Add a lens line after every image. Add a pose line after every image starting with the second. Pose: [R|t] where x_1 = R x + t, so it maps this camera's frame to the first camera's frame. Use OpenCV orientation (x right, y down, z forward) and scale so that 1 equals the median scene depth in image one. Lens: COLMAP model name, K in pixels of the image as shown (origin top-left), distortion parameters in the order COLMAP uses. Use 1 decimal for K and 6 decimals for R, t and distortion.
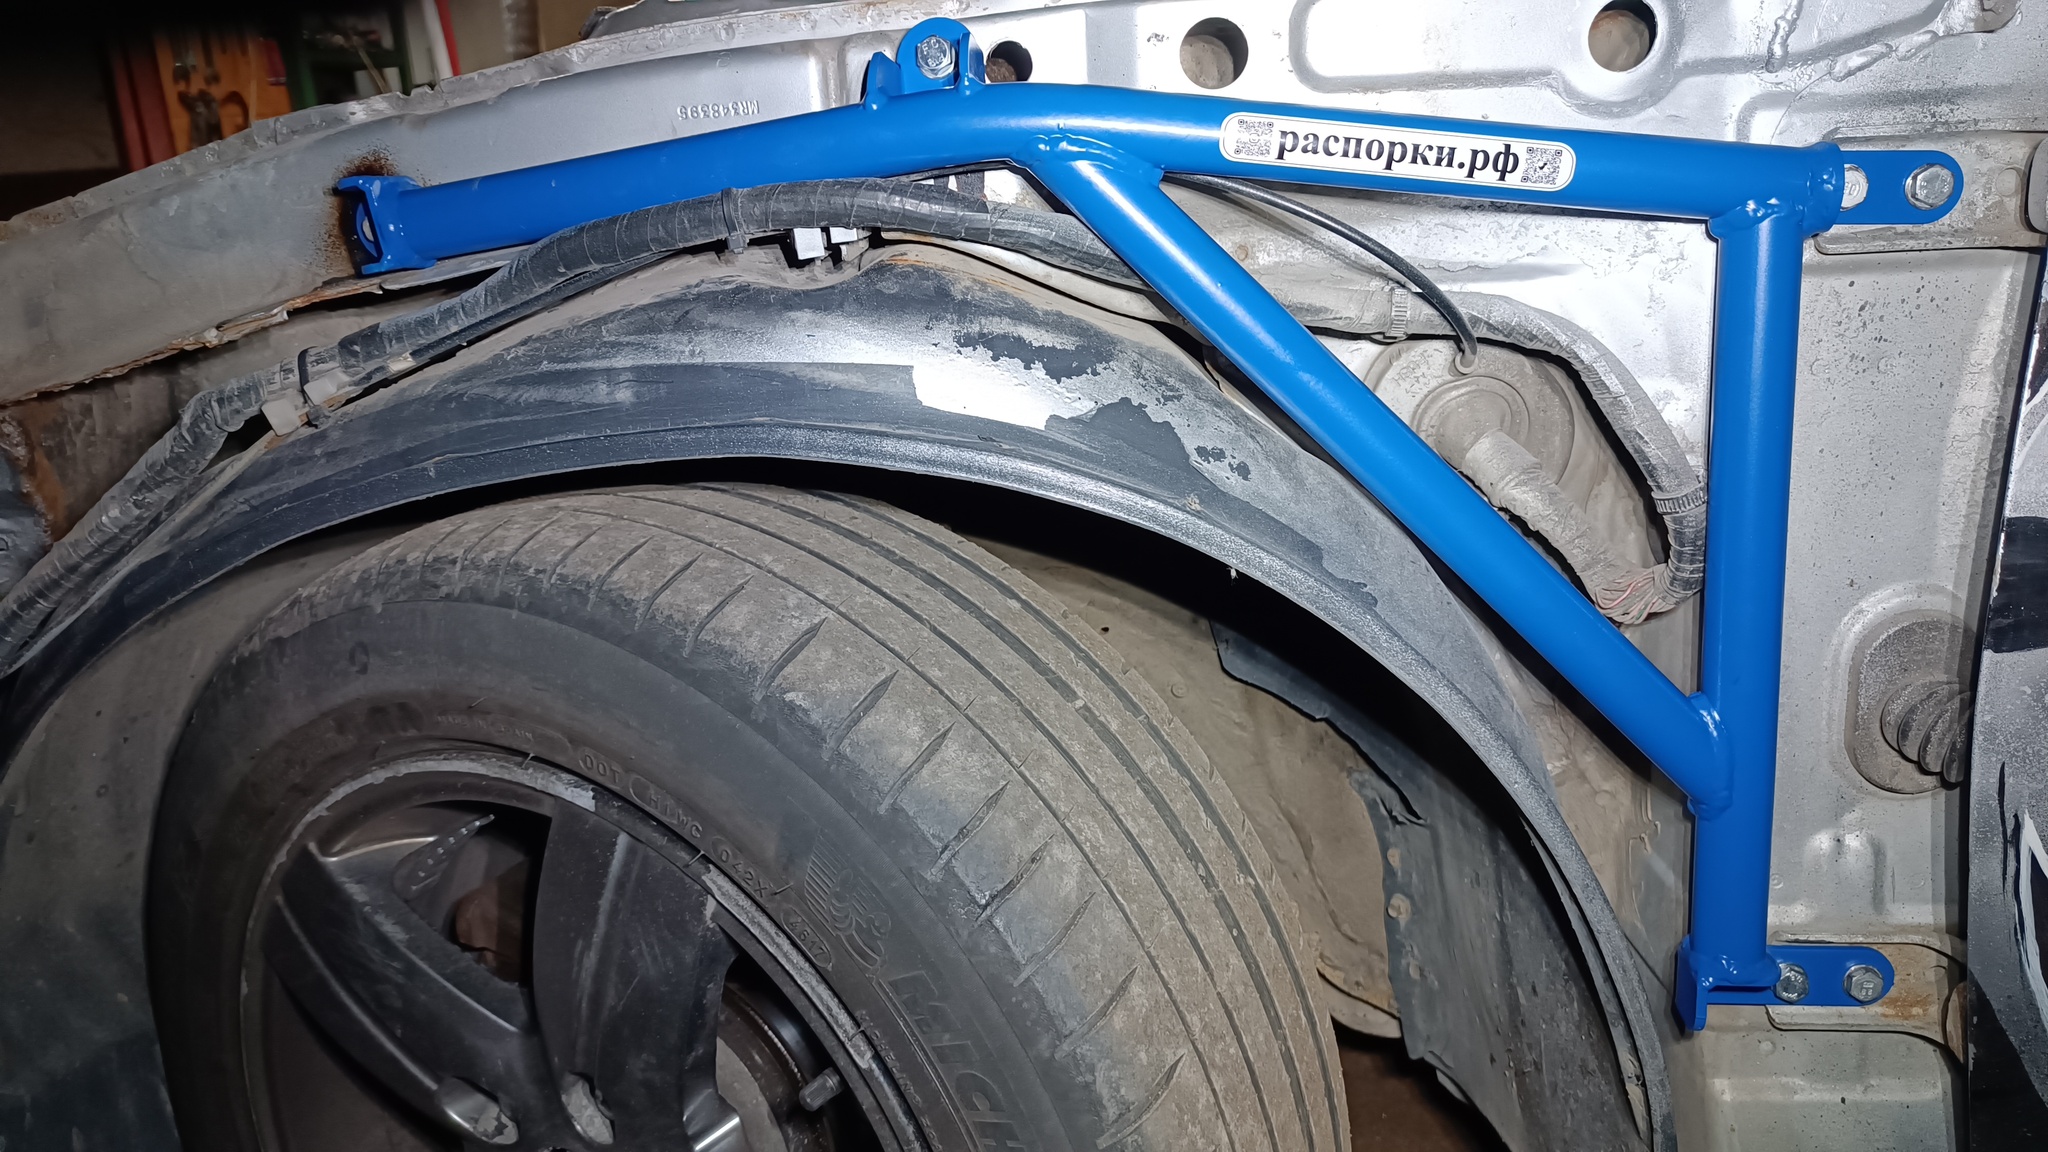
lens RADIAL K [[1532.9, 0, 1024.0], [0, 1532.9, 576.0], [0, 0, 1]] dist [0.000947, 0.021417]
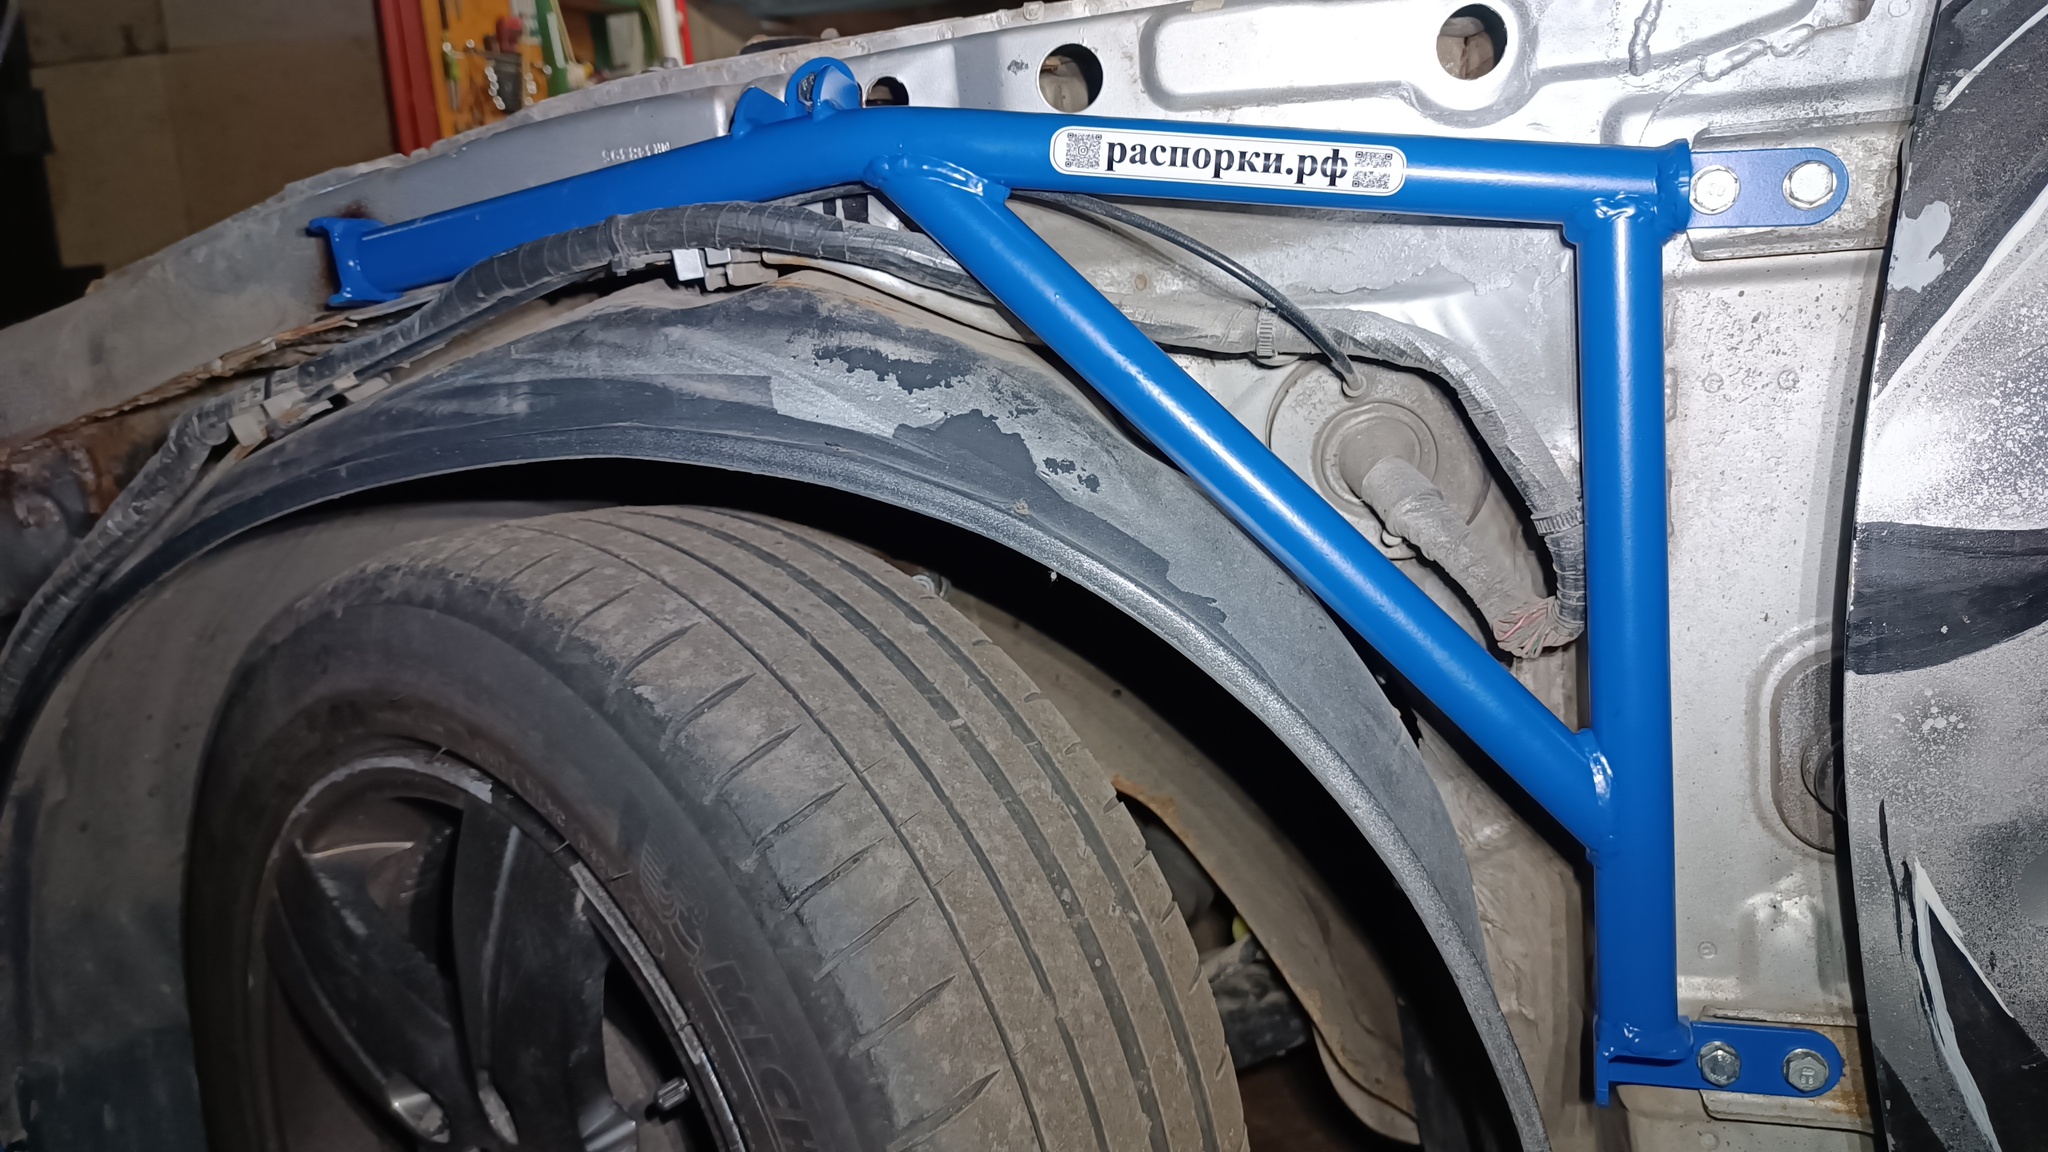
lens RADIAL K [[1532.9, 0, 1024.0], [0, 1532.9, 576.0], [0, 0, 1]] dist [0.000947, 0.021417]
pose [[0.984254, 0.020506, -0.175565, 0.275018], [-0.036487, 0.995427, -0.088287, 0.081491], [0.172951, 0.093303, 0.980501, 0.018009]]
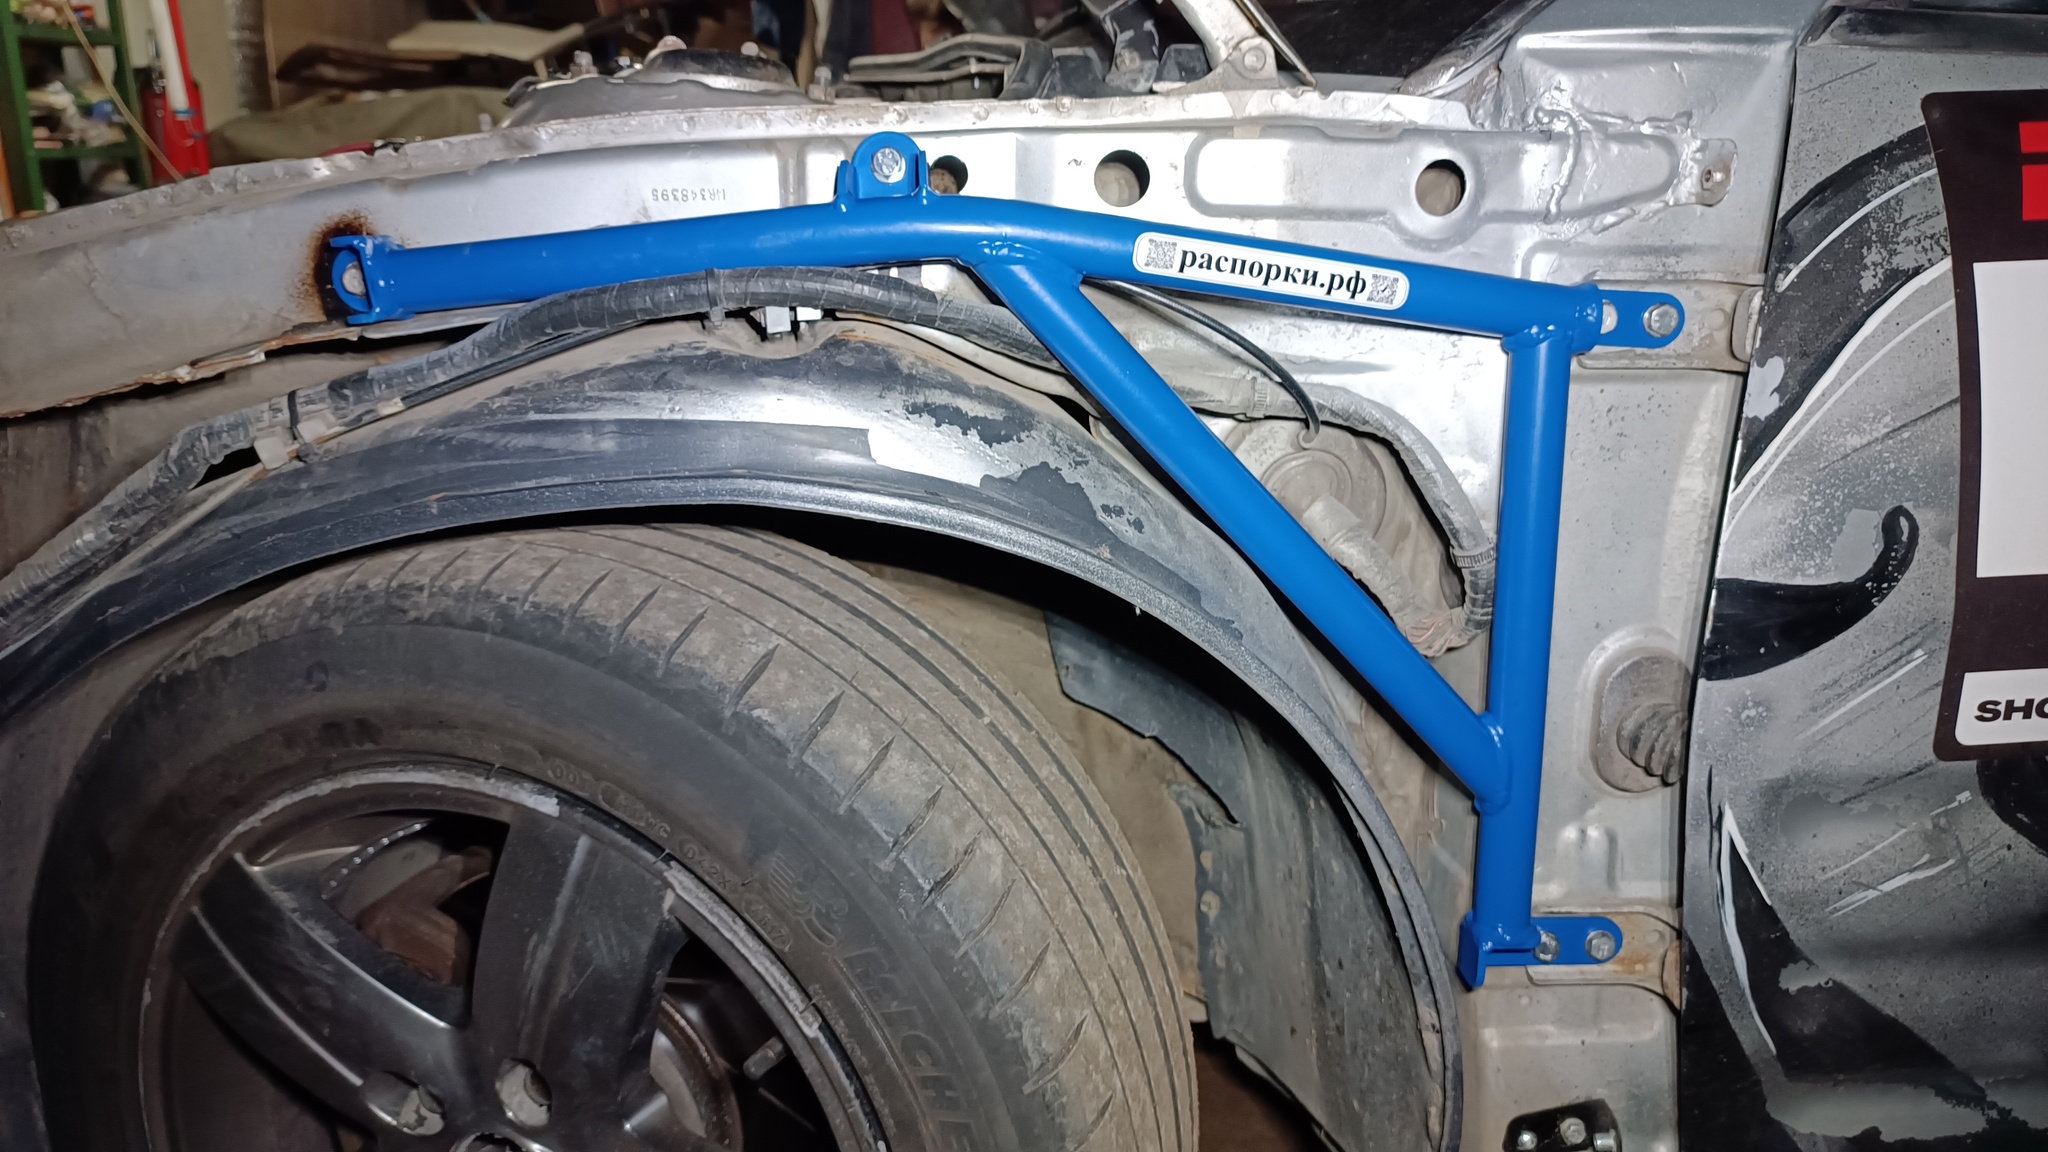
lens RADIAL K [[1532.9, 0, 1024.0], [0, 1532.9, 576.0], [0, 0, 1]] dist [0.000947, 0.021417]
pose [[0.983756, 0.019179, 0.178484, -0.157568], [-0.015860, 0.999674, -0.020002, -0.003642], [-0.178809, 0.016846, 0.983740, -0.161879]]
